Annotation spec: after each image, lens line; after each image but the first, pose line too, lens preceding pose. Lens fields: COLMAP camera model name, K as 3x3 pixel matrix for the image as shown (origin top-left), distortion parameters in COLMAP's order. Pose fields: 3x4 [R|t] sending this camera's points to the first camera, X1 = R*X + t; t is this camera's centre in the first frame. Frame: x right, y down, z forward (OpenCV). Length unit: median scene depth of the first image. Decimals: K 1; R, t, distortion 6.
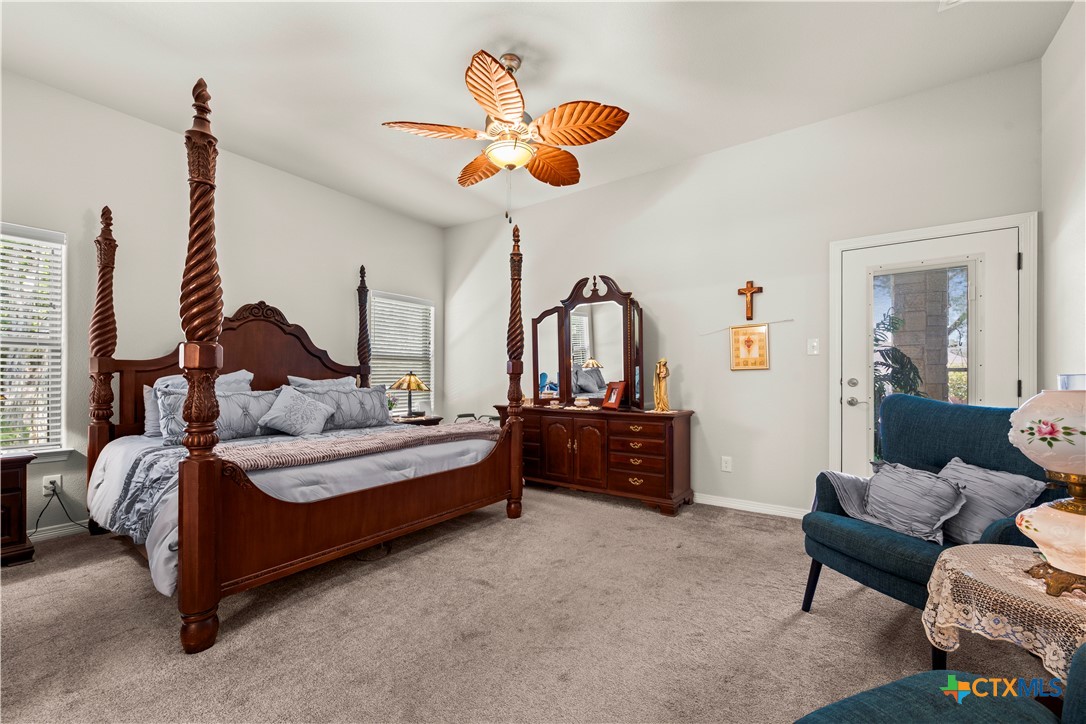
lens RADIAL K [[431.1, 0, 547.4], [0, 431.1, 363.8], [0, 0, 1]] dist [0.000100, 0.000623]
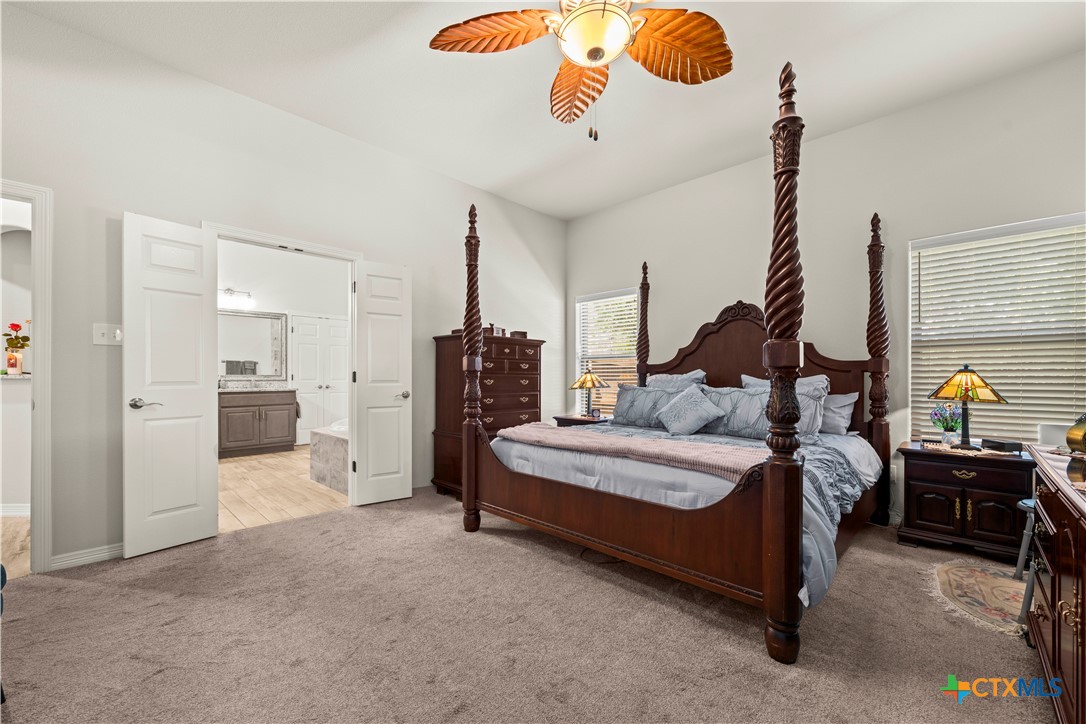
lens RADIAL K [[431.1, 0, 547.4], [0, 431.1, 363.8], [0, 0, 1]] dist [0.000100, 0.000623]
pose [[-0.149038, -0.030902, -0.988348, 0.499055], [0.032148, 0.998832, -0.036078, 0.030228], [0.988309, -0.037151, -0.147871, 0.881101]]
